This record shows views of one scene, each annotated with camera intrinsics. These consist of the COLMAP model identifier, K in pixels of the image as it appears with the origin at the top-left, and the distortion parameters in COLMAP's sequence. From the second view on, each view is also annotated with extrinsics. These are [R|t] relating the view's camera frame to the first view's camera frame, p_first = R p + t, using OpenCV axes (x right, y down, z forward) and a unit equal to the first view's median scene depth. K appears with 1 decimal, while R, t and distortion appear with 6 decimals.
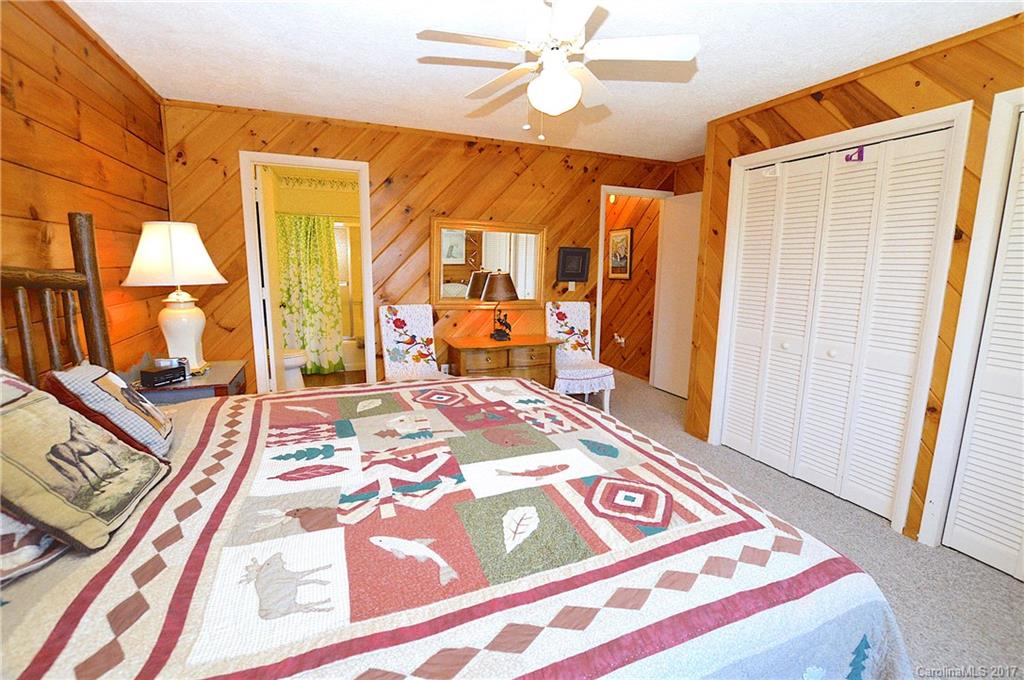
lens RADIAL K [[456.2, 0, 518.0], [0, 456.2, 340.4], [0, 0, 1]] dist [-0.034327, 0.004725]
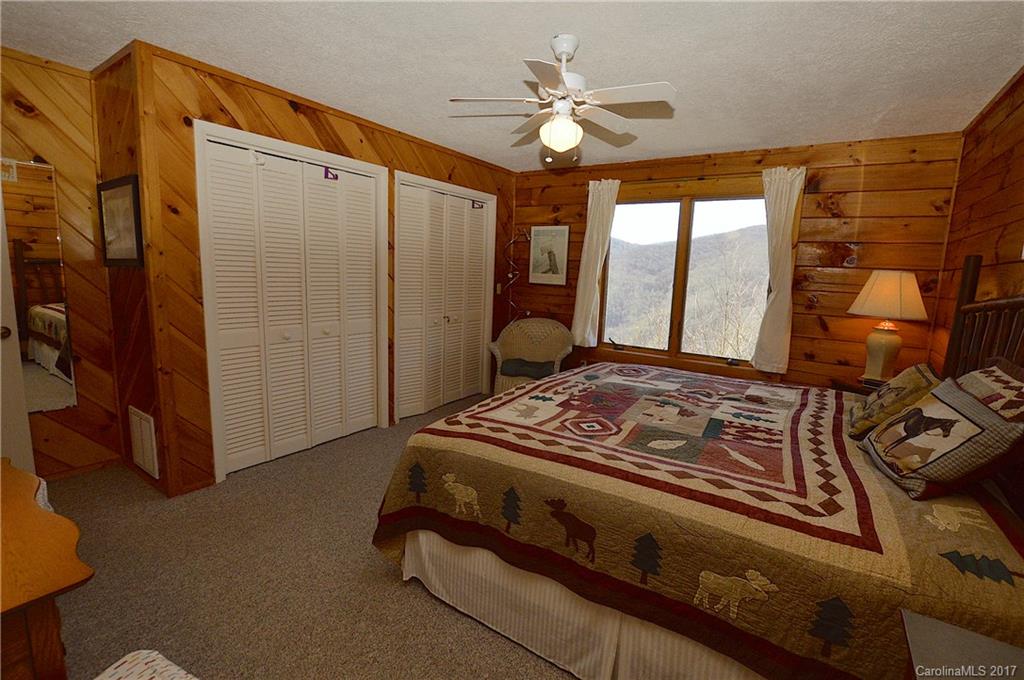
lens RADIAL K [[456.2, 0, 522.5], [0, 456.2, 344.0], [0, 0, 1]] dist [-0.034327, 0.004725]
pose [[-0.558114, -0.168159, 0.812546, -0.866578], [0.087943, 0.961746, 0.259442, -0.297242], [-0.825091, 0.216256, -0.521976, 1.680771]]
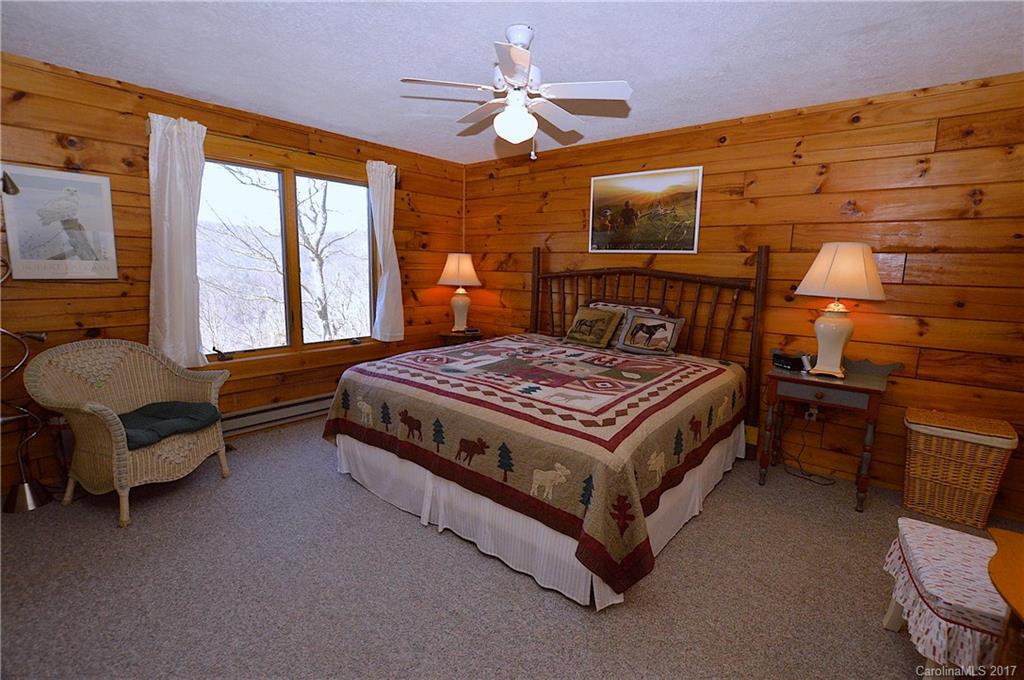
lens RADIAL K [[456.2, 0, 522.3], [0, 456.2, 337.8], [0, 0, 1]] dist [-0.034327, 0.004725]
pose [[-0.884484, 0.033951, -0.465334, 0.586762], [-0.113856, 0.951492, 0.285832, -0.321017], [0.452466, 0.305795, -0.837714, 2.002126]]
